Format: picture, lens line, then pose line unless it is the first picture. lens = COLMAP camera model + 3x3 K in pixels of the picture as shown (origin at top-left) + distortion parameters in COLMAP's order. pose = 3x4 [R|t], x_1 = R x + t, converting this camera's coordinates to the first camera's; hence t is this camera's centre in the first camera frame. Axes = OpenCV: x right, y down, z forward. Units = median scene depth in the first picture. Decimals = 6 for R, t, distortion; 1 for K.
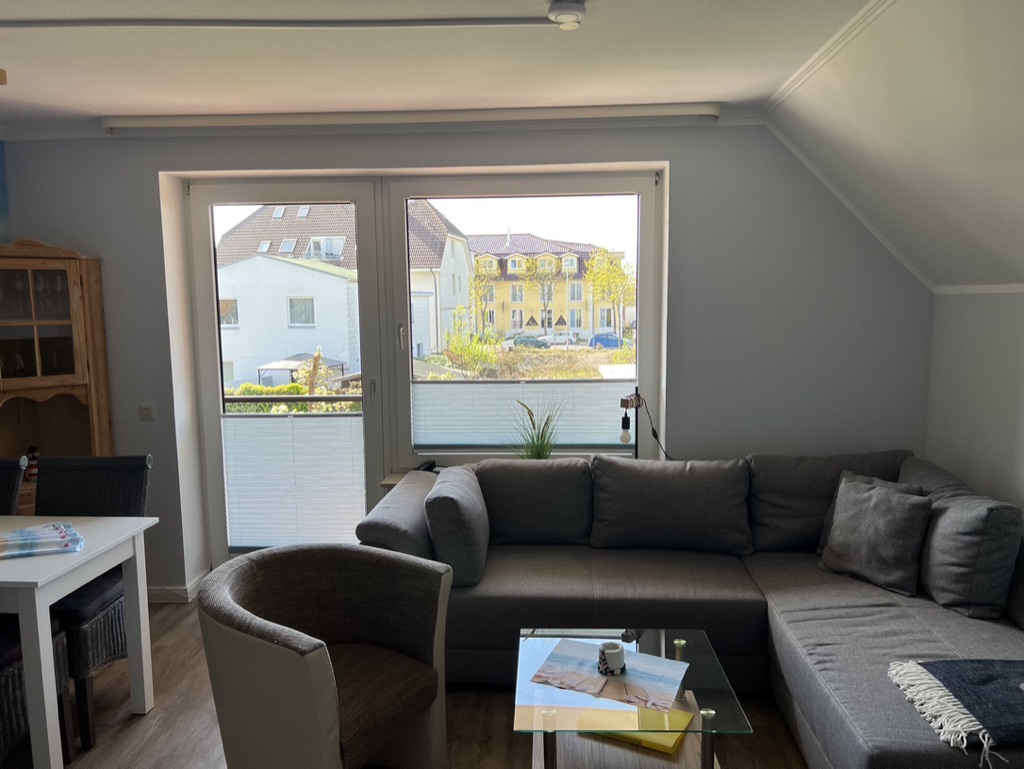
lens RADIAL K [[768.9, 0, 515.2], [0, 768.9, 391.0], [0, 0, 1]] dist [0.090996, -0.106931]
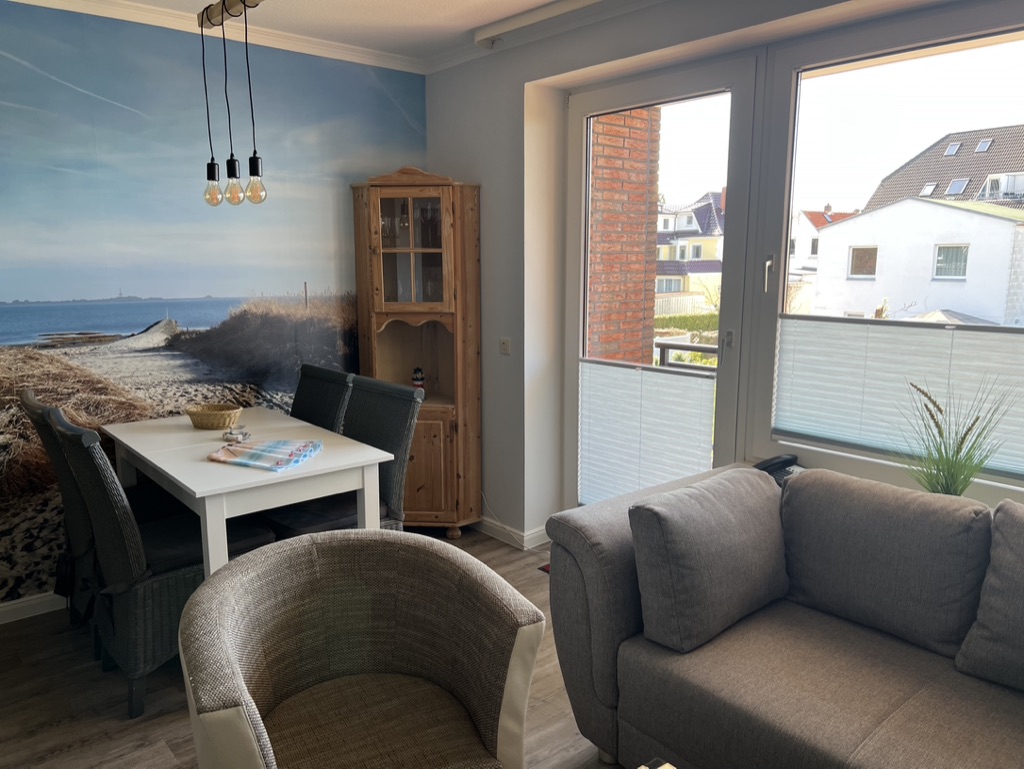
lens RADIAL K [[768.9, 0, 515.2], [0, 768.9, 391.0], [0, 0, 1]] dist [0.090996, -0.106931]
pose [[0.697184, 0.134776, -0.704109, 0.225630], [-0.091182, 0.990863, 0.099379, -0.014928], [0.711070, -0.005083, 0.703103, 0.359440]]
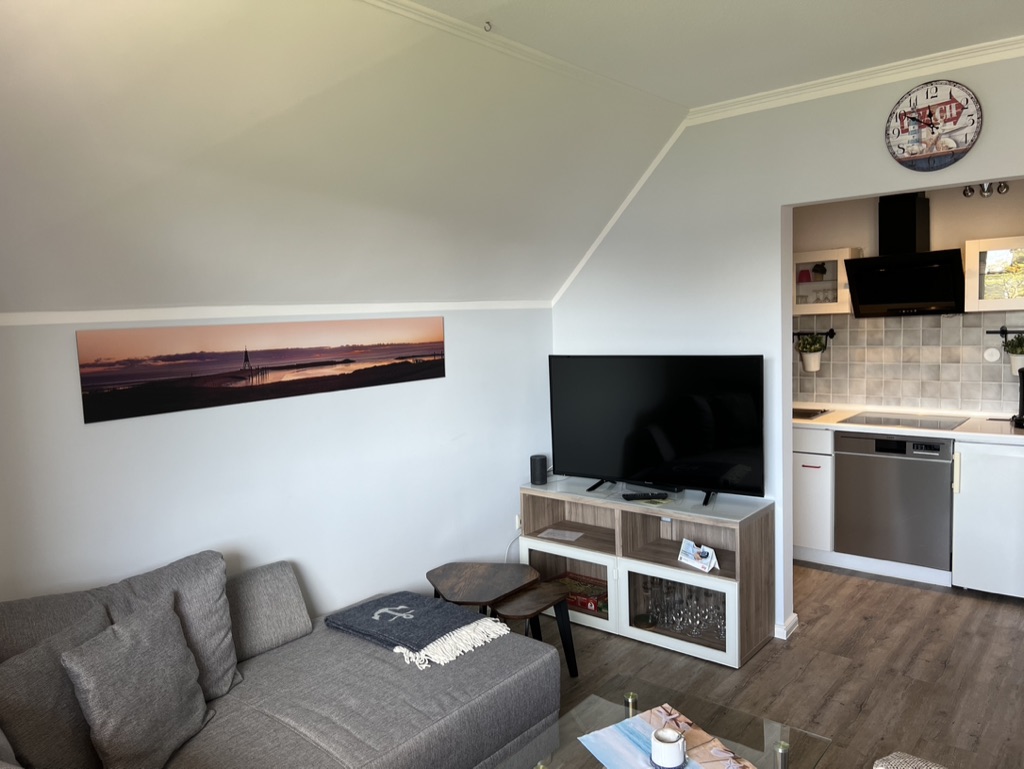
lens RADIAL K [[768.9, 0, 515.2], [0, 768.9, 391.0], [0, 0, 1]] dist [0.090996, -0.106931]
pose [[-0.797215, -0.021419, 0.603316, -0.146002], [0.117363, 0.974805, 0.189689, -0.120811], [-0.592178, 0.222030, -0.774615, 1.039032]]
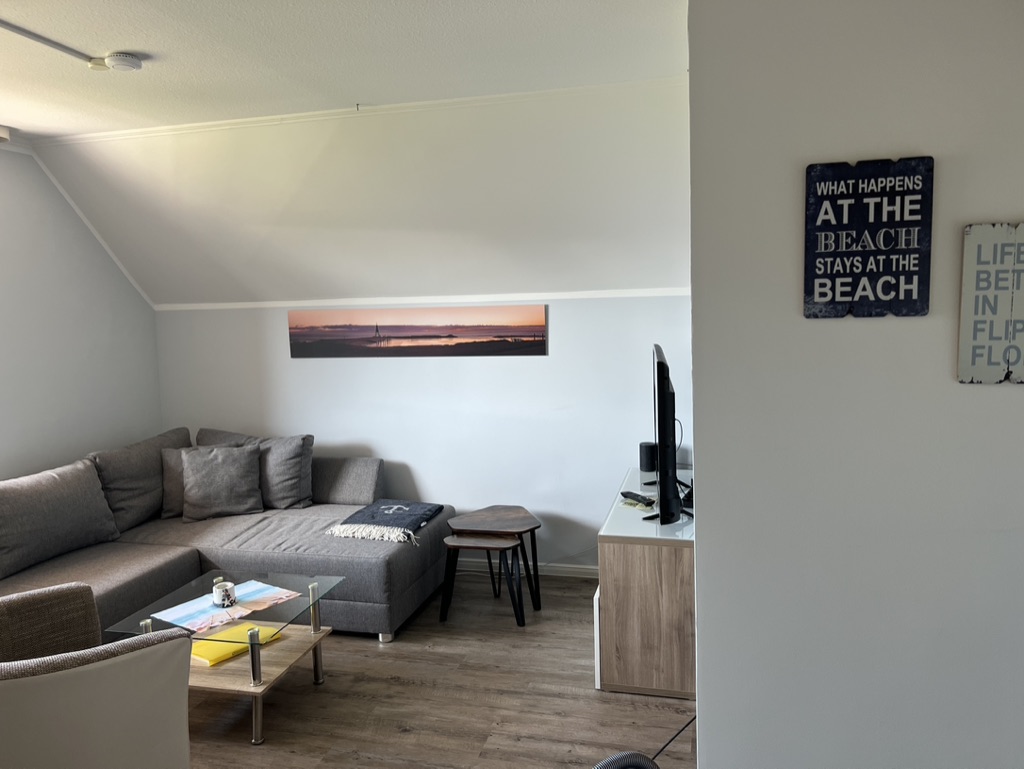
lens RADIAL K [[751.1, 0, 512.0], [0, 751.1, 384.5], [0, 0, 1]] dist [0.097639, -0.099272]
pose [[0.206582, -0.097779, 0.973531, -0.596595], [0.139010, 0.987834, 0.069718, -0.008180], [-0.968504, 0.120928, 0.217661, 0.154460]]
